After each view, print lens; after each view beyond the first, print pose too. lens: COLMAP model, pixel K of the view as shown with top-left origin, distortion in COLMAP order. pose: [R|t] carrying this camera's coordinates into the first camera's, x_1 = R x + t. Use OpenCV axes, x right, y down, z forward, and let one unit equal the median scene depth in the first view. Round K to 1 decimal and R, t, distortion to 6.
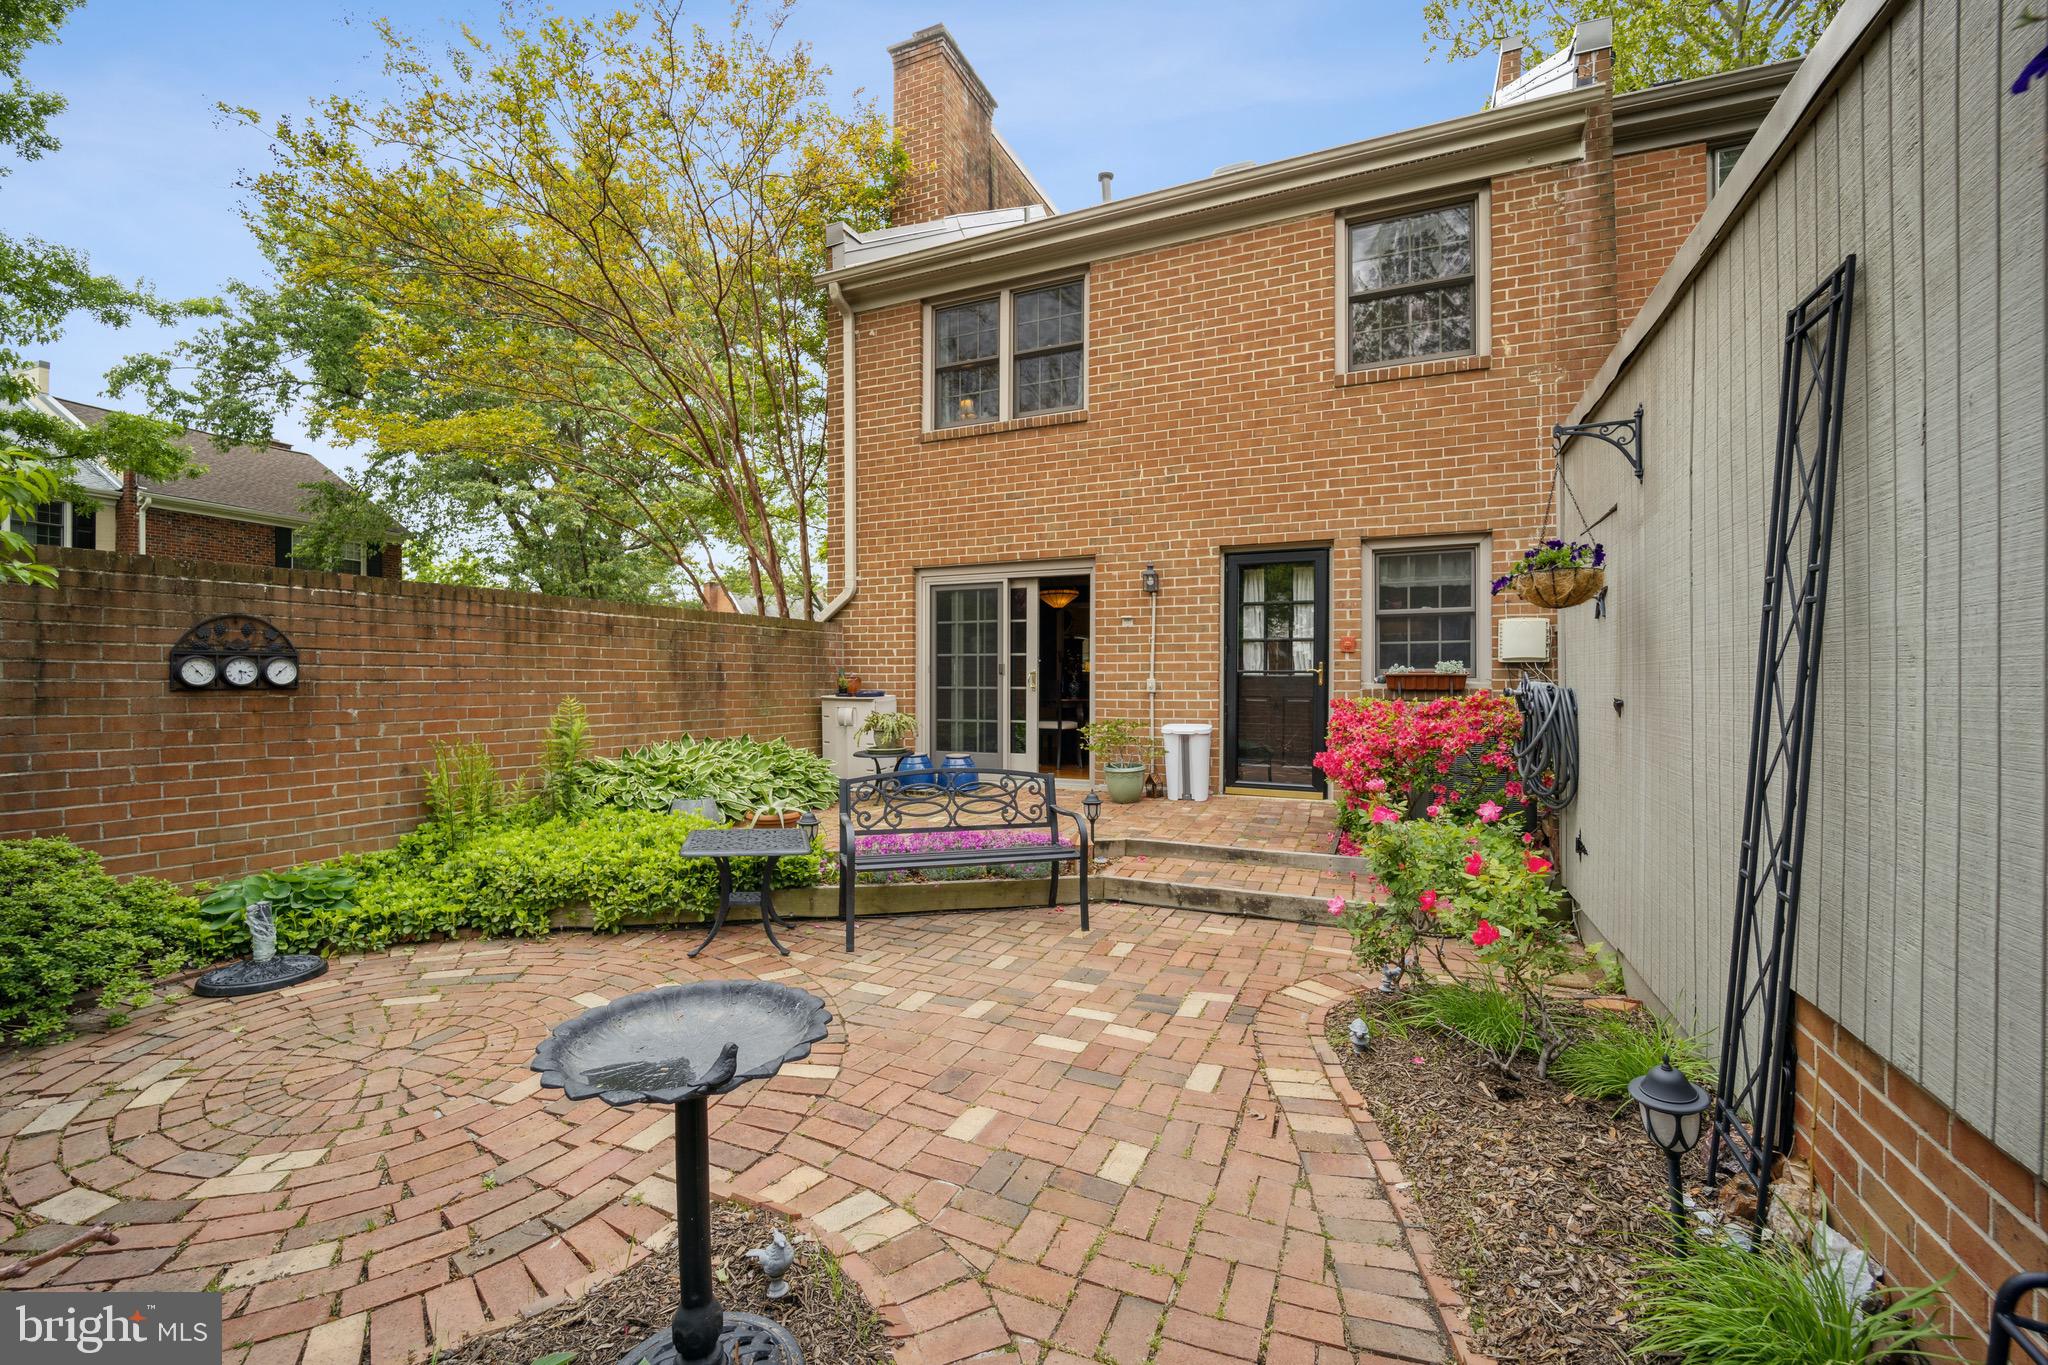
lens RADIAL K [[832.1, 0, 1024.2], [0, 832.1, 687.2], [0, 0, 1]] dist [-0.022389, -0.000702]
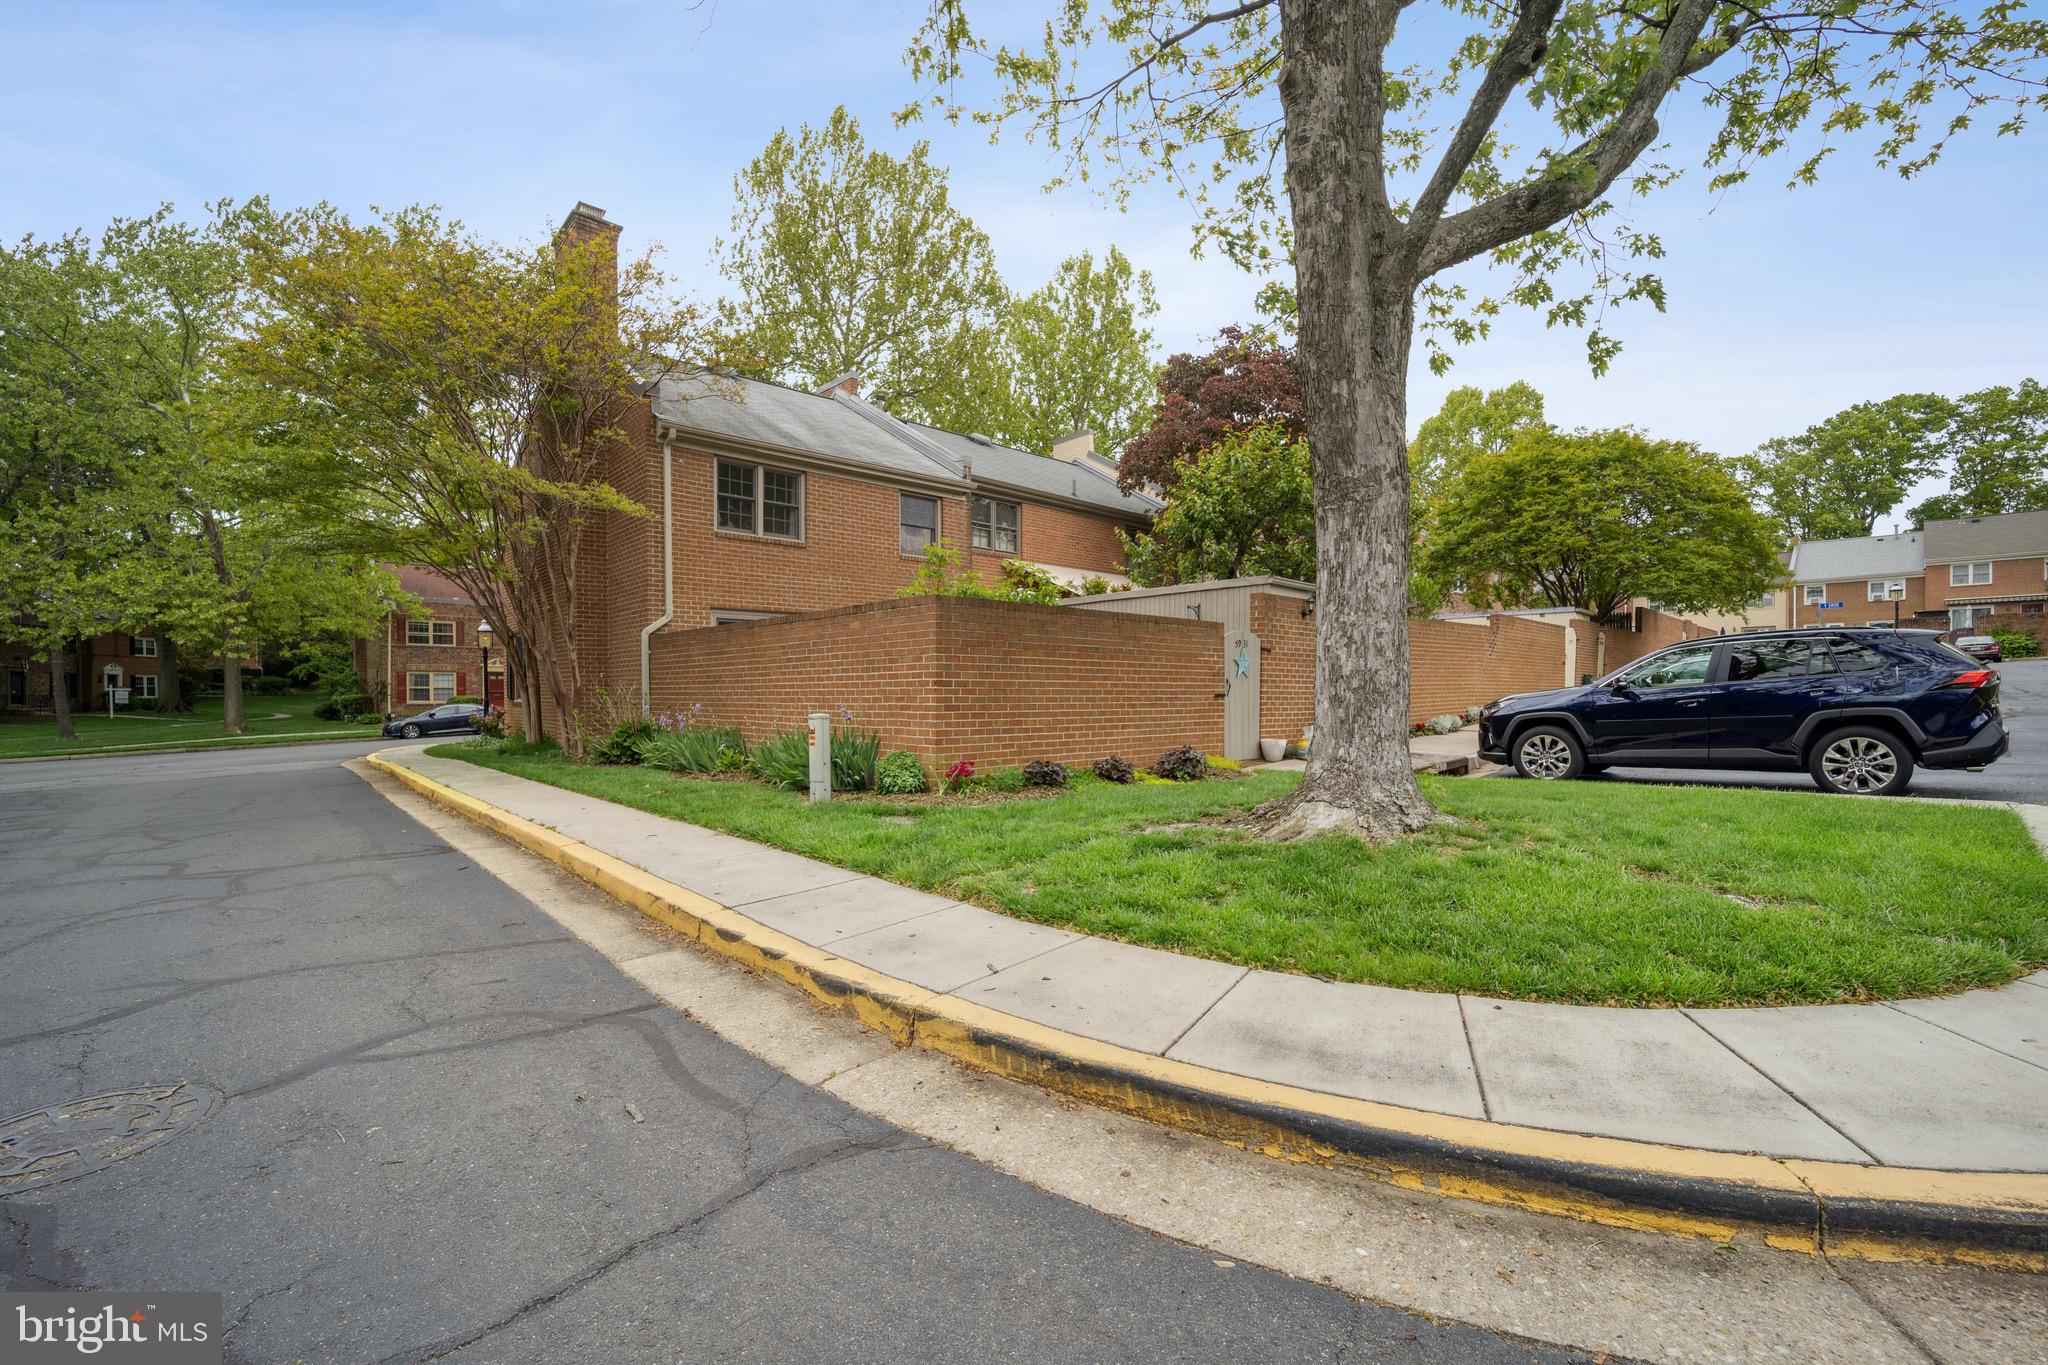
lens RADIAL K [[832.1, 0, 1029.7], [0, 832.1, 690.3], [0, 0, 1]] dist [-0.022389, -0.000702]
pose [[0.372779, -0.000643, 0.927920, -1.718800], [0.008471, 0.999960, -0.002710, 0.044931], [-0.927881, 0.008870, 0.372770, -0.296989]]
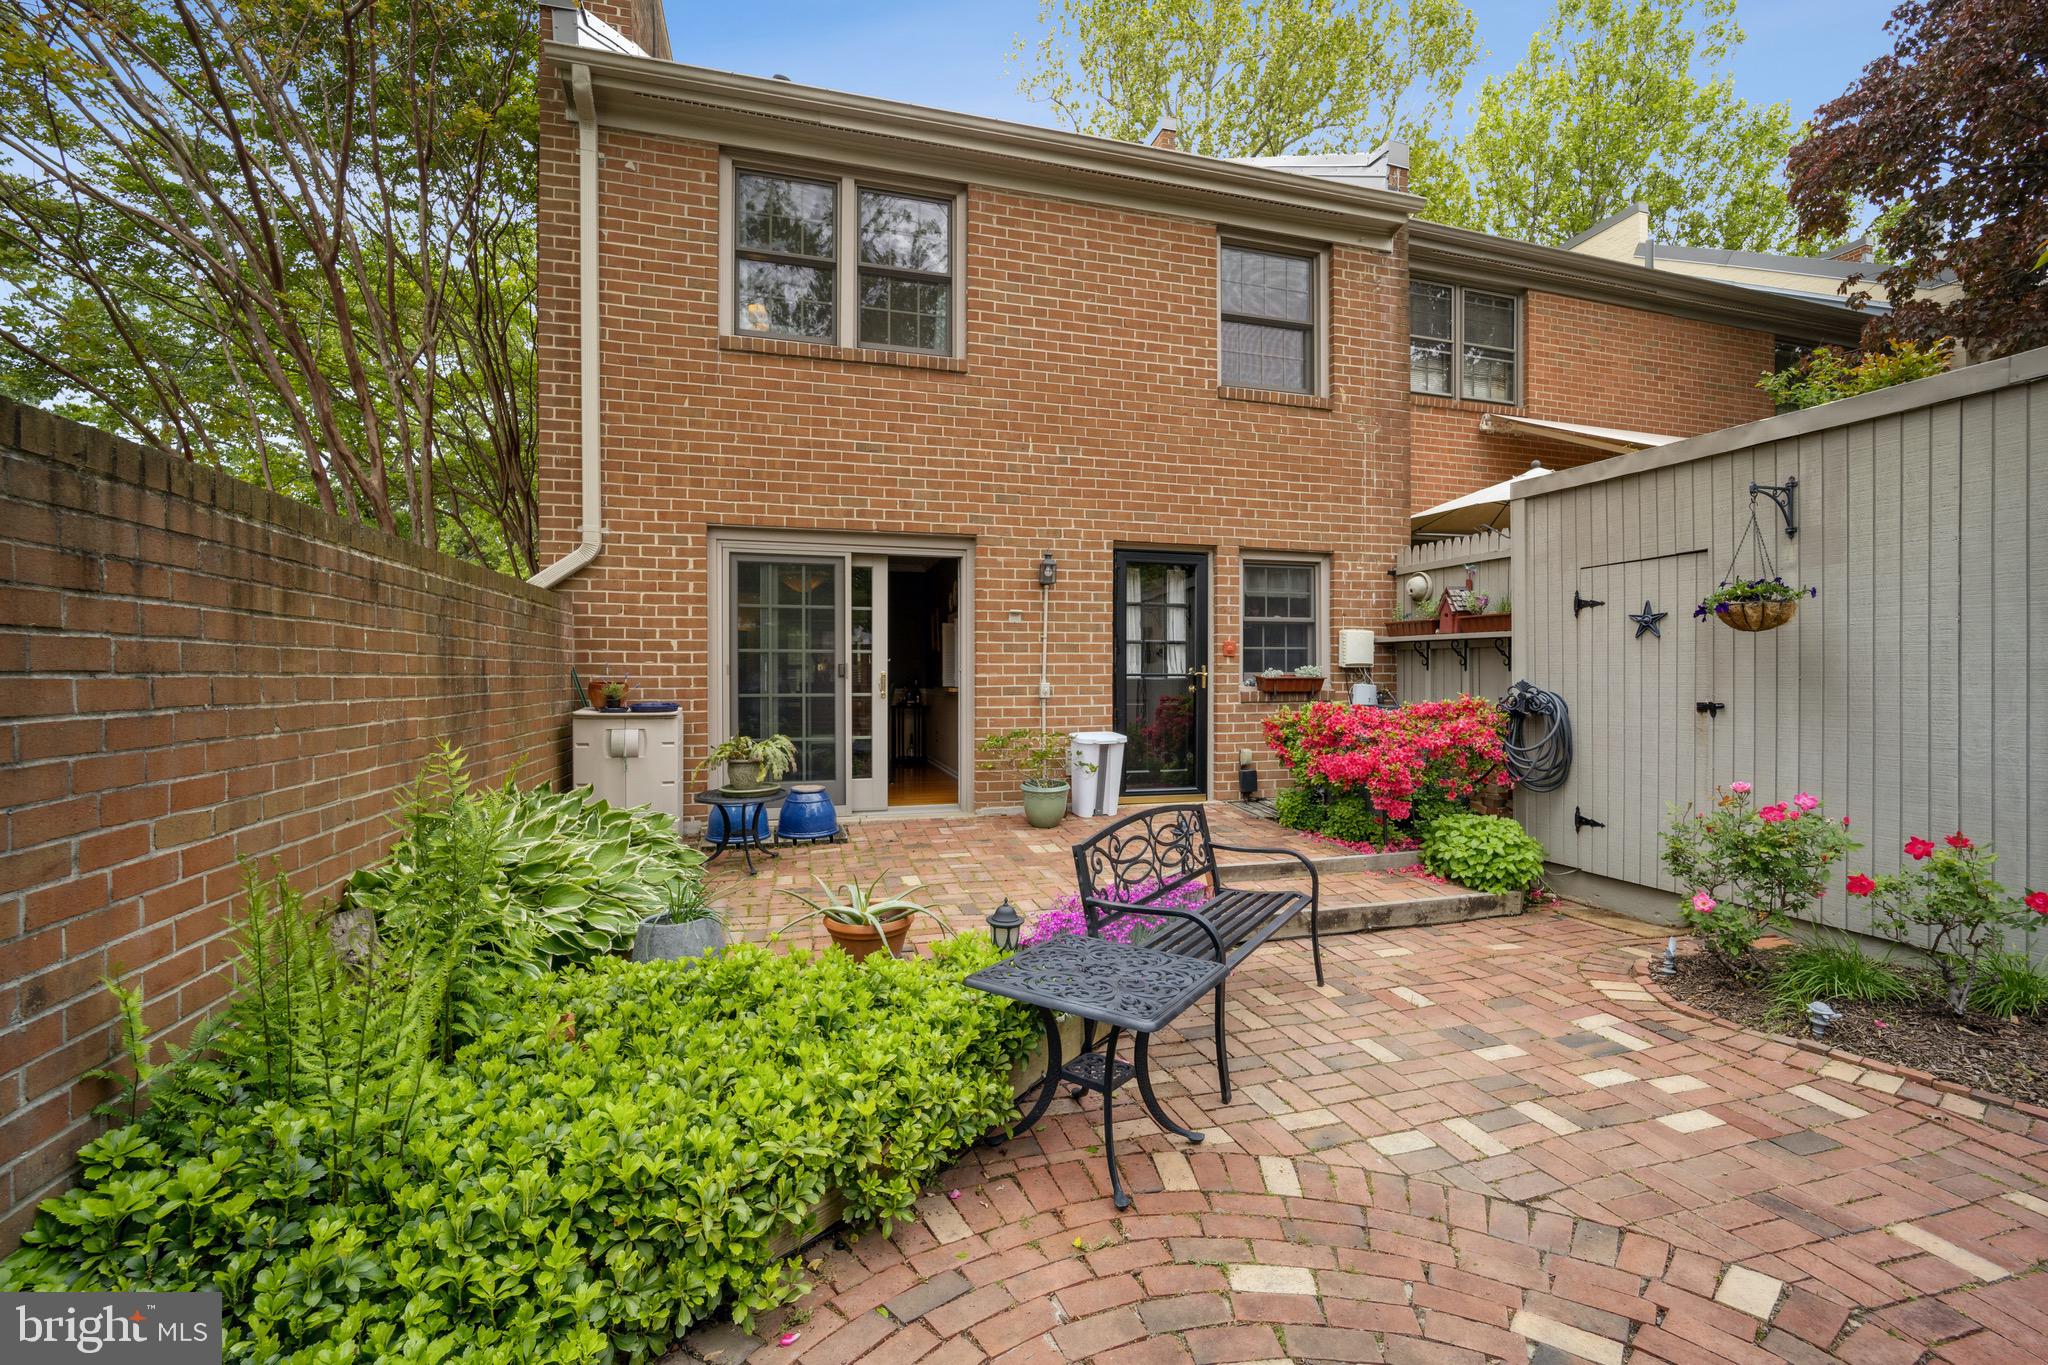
lens RADIAL K [[832.1, 0, 1025.1], [0, 832.1, 685.9], [0, 0, 1]] dist [-0.022389, -0.000702]
pose [[0.765650, -0.009782, 0.643183, -0.437239], [0.006091, 0.999950, 0.007957, -0.014035], [-0.643229, -0.002175, 0.765671, 0.340779]]
